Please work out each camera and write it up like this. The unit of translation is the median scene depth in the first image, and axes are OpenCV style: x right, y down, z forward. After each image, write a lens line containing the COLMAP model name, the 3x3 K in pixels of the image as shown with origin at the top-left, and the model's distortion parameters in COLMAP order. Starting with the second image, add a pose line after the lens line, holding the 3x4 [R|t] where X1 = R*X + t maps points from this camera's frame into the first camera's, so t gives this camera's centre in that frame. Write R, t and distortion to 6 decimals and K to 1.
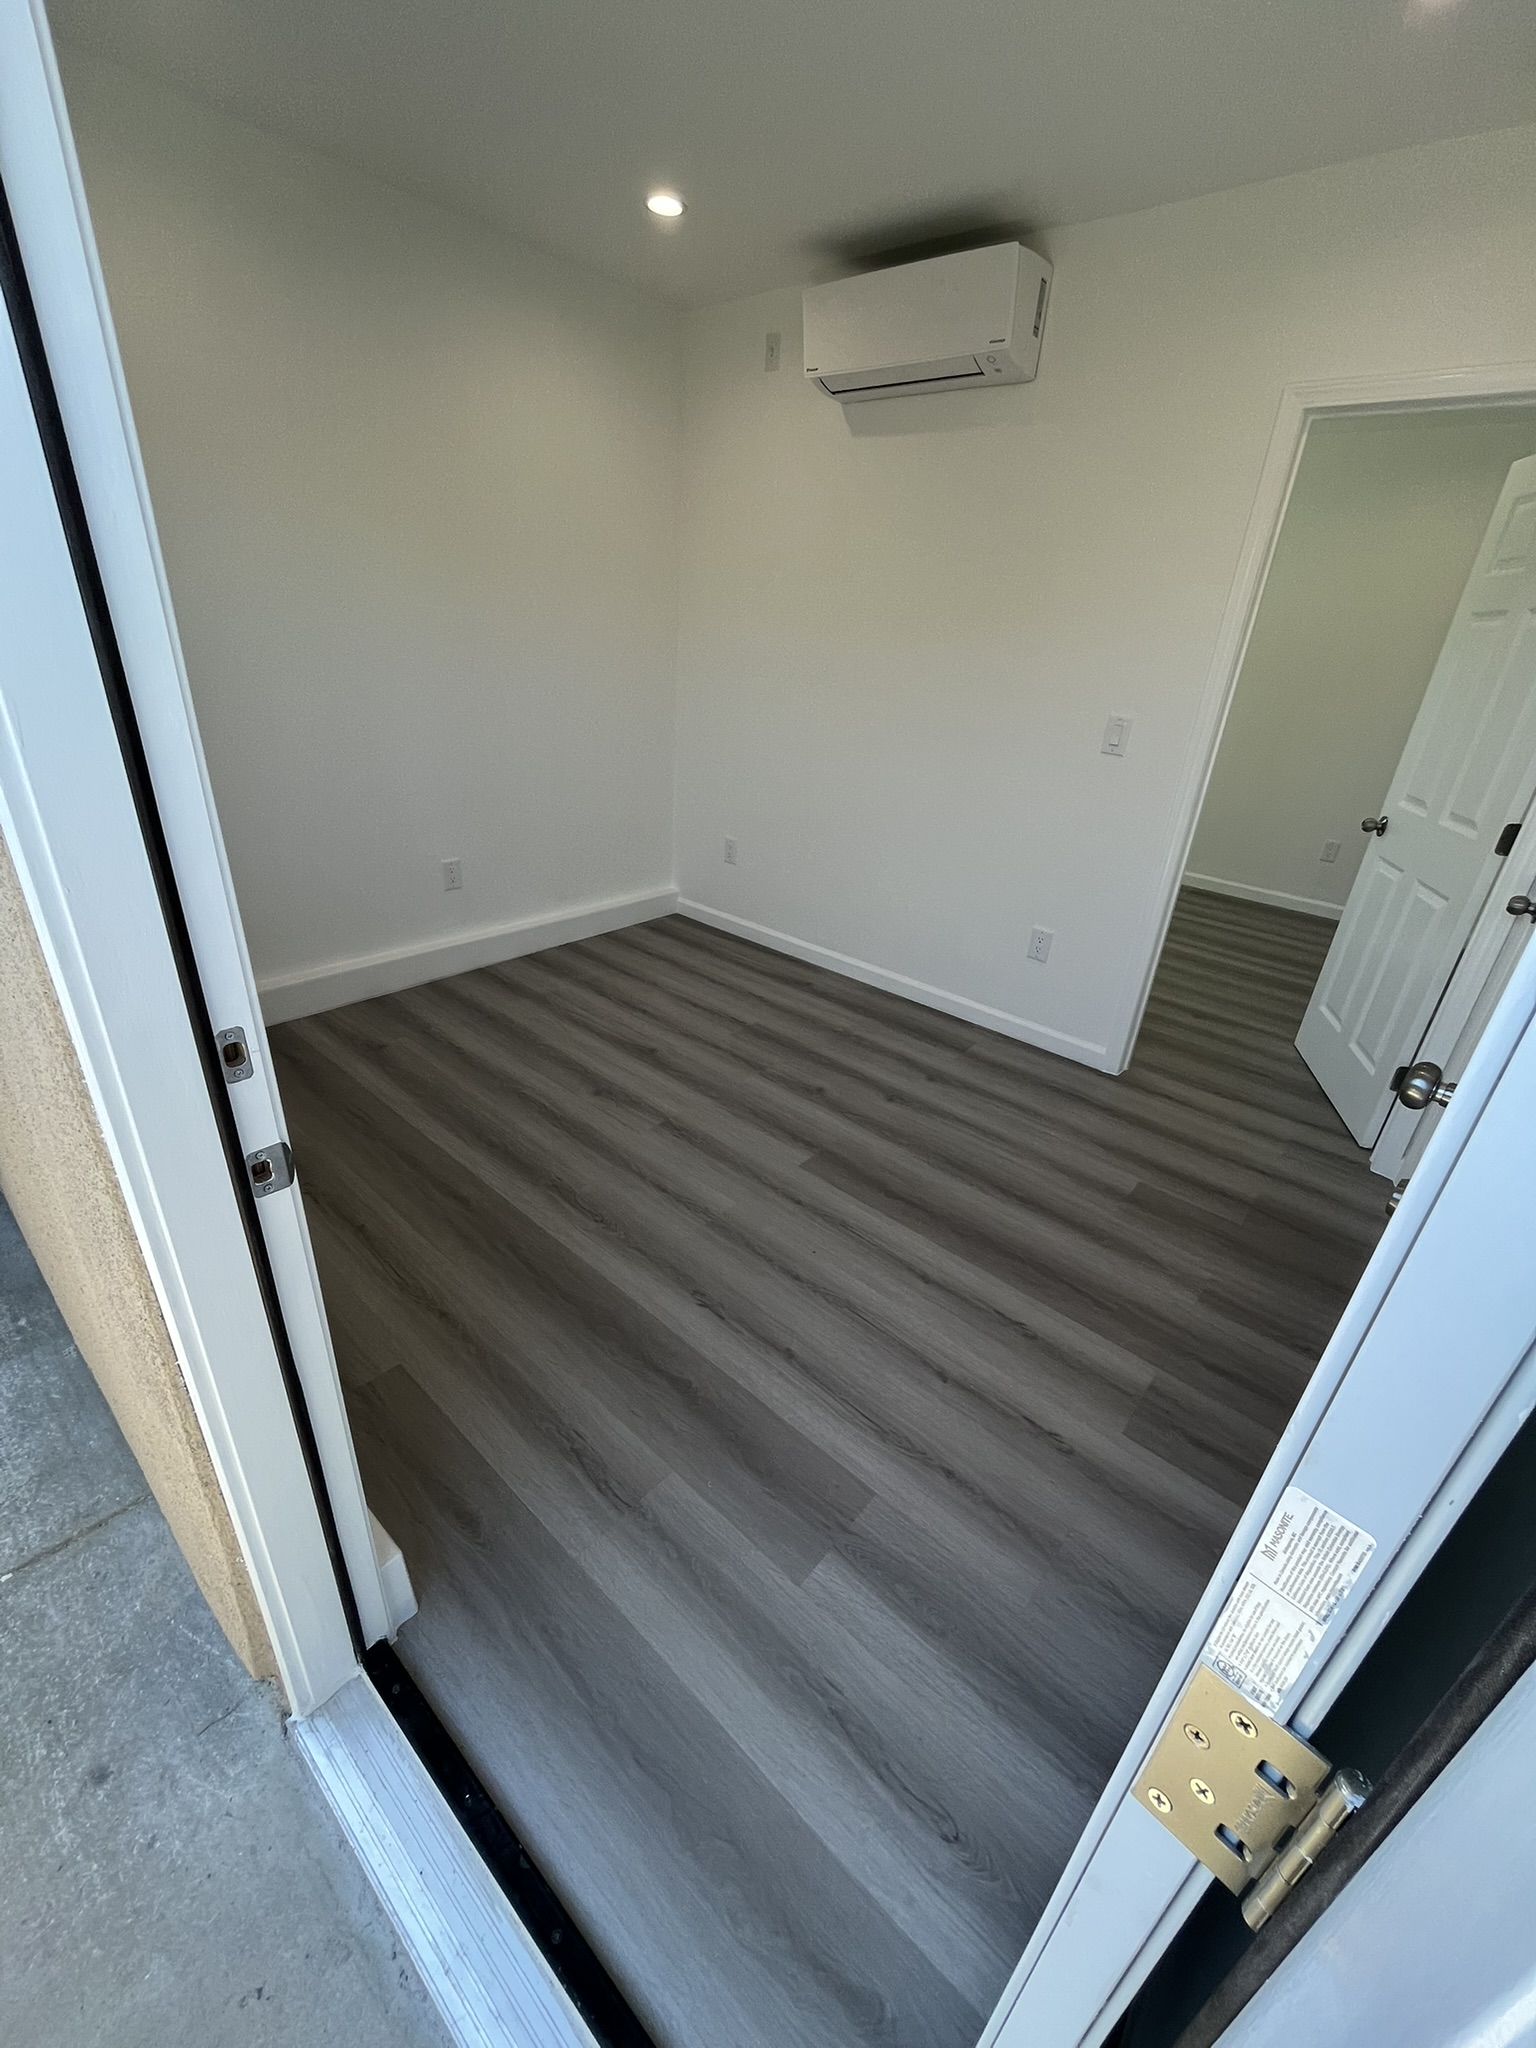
lens RADIAL K [[830.6, 0, 767.9], [0, 830.6, 1022.4], [0, 0, 1]] dist [-0.003398, 0.000318]
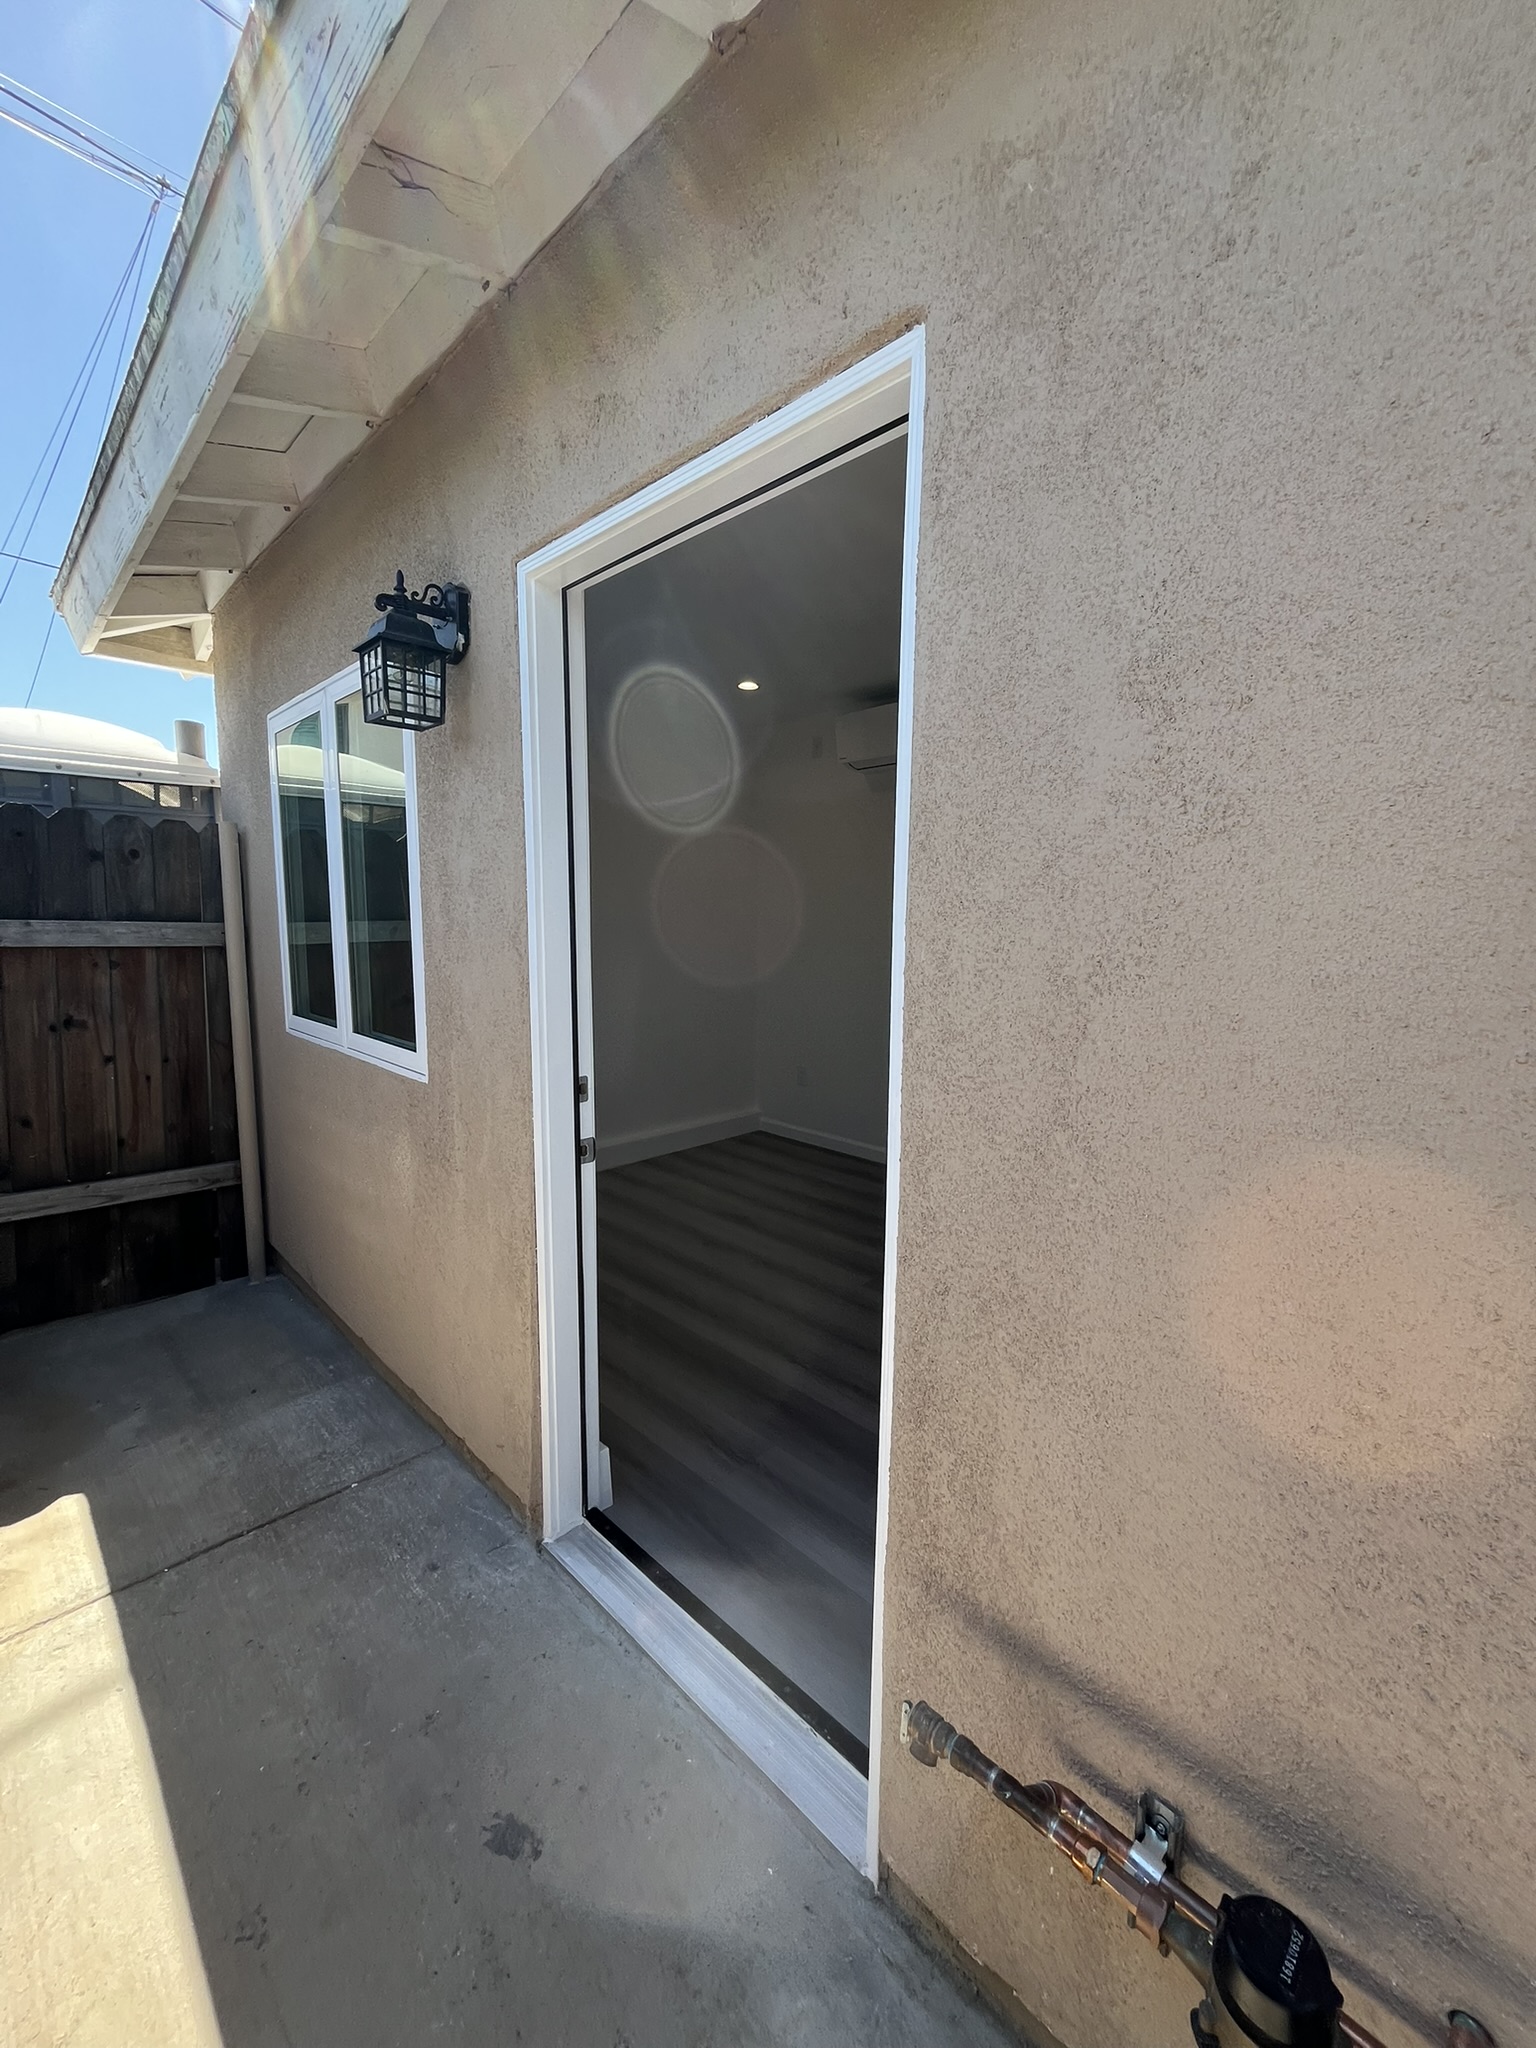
lens RADIAL K [[830.6, 0, 767.9], [0, 830.6, 1022.4], [0, 0, 1]] dist [-0.003398, 0.000318]
pose [[0.995319, -0.050611, -0.082327, 0.033772], [0.022295, 0.949174, -0.313961, 0.369487], [0.094032, 0.310656, 0.945860, -0.723251]]
